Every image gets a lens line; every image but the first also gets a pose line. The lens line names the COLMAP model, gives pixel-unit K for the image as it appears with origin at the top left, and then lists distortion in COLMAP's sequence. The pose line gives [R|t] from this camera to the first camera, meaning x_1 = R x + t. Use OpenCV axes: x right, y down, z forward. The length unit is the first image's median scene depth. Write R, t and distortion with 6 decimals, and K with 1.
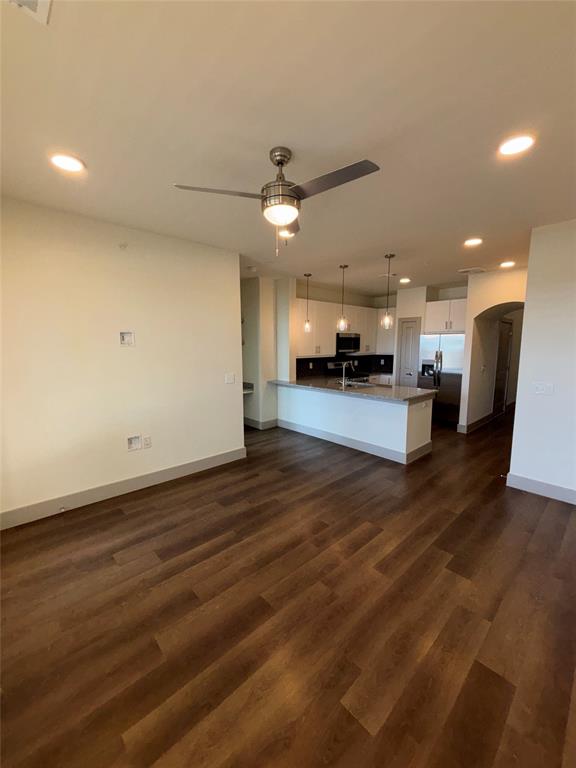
lens RADIAL K [[309.9, 0, 288.4], [0, 309.9, 385.3], [0, 0, 1]] dist [0.005213, 0.000430]
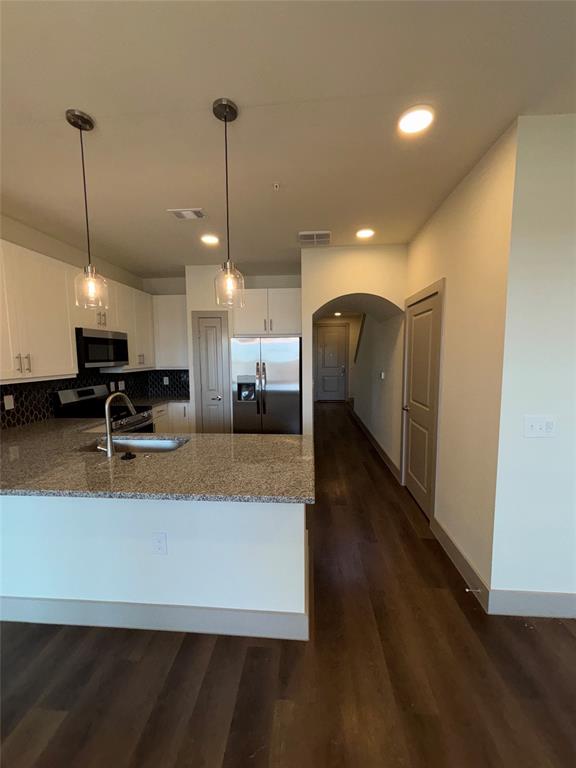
lens RADIAL K [[307.5, 0, 287.7], [0, 307.5, 384.9], [0, 0, 1]] dist [0.002433, -0.000073]
pose [[0.731436, -0.070074, 0.678300, 0.072737], [0.095464, 0.995433, -0.000106, -0.055207], [-0.675195, 0.064831, 0.734785, 0.476772]]
